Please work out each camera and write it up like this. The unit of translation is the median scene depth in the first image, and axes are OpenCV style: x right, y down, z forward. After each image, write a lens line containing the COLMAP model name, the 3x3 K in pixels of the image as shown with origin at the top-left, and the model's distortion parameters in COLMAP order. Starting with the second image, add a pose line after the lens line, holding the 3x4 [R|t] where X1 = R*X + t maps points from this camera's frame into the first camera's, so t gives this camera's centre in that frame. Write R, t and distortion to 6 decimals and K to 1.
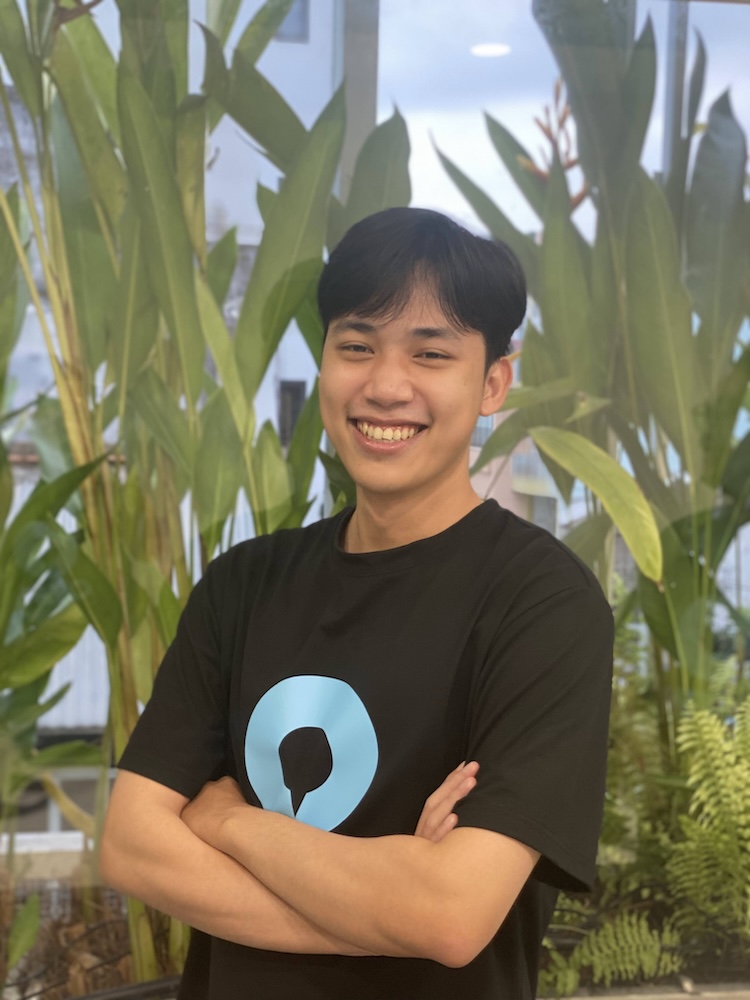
lens RADIAL K [[1538.9, 0, 375.0], [0, 1538.9, 500.0], [0, 0, 1]] dist [0.085950, -0.091529]
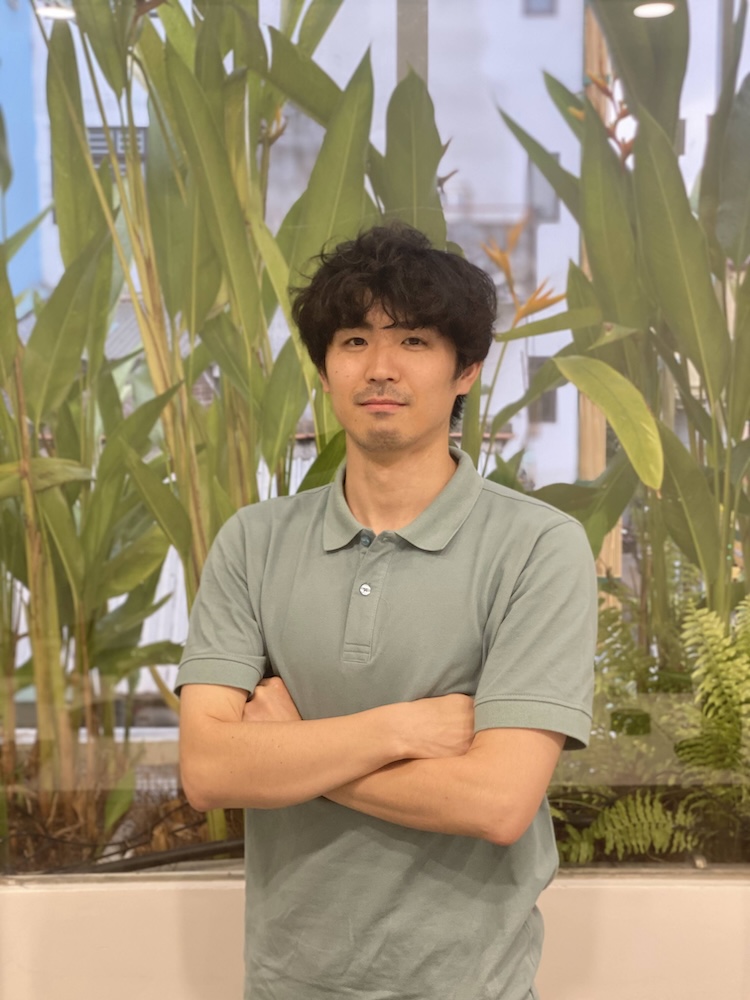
lens RADIAL K [[1538.9, 0, 375.0], [0, 1538.9, 500.0], [0, 0, 1]] dist [0.085950, -0.091529]
pose [[0.983813, -0.011548, -0.178824, 0.177168], [0.013747, 0.999844, 0.011065, 0.044017], [0.178668, -0.013344, 0.983819, -0.107940]]
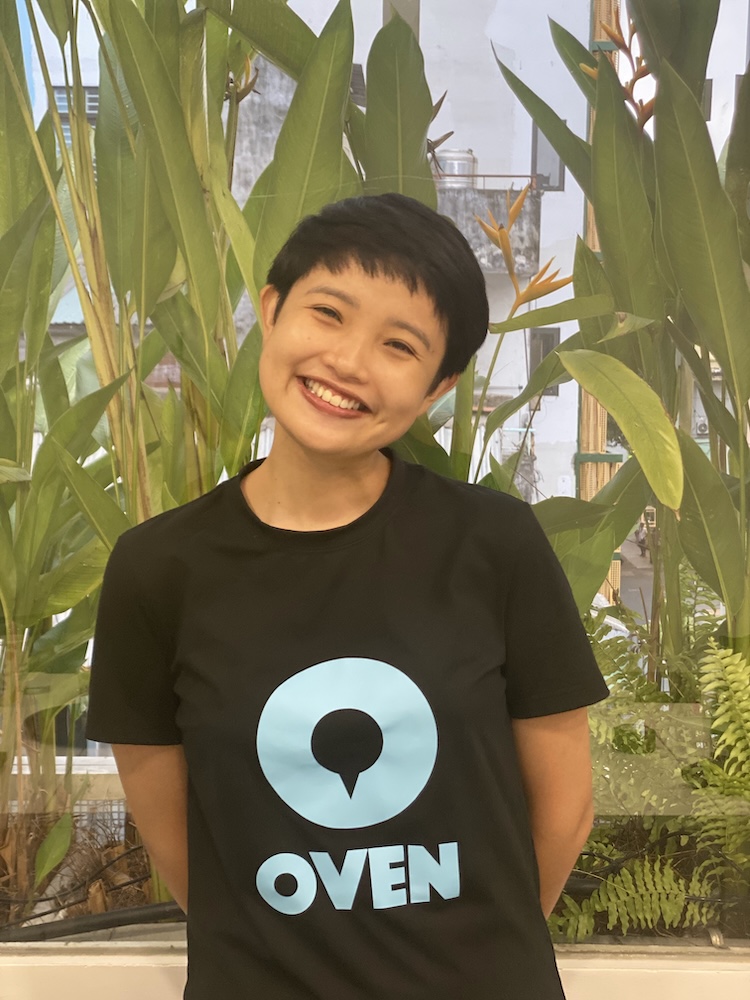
lens RADIAL K [[1538.9, 0, 375.0], [0, 1538.9, 500.0], [0, 0, 1]] dist [0.085950, -0.091529]
pose [[0.983876, 0.007248, -0.178706, 0.166499], [-0.001444, 0.999468, 0.032589, 0.015711], [0.178847, -0.031805, 0.983363, 0.044035]]
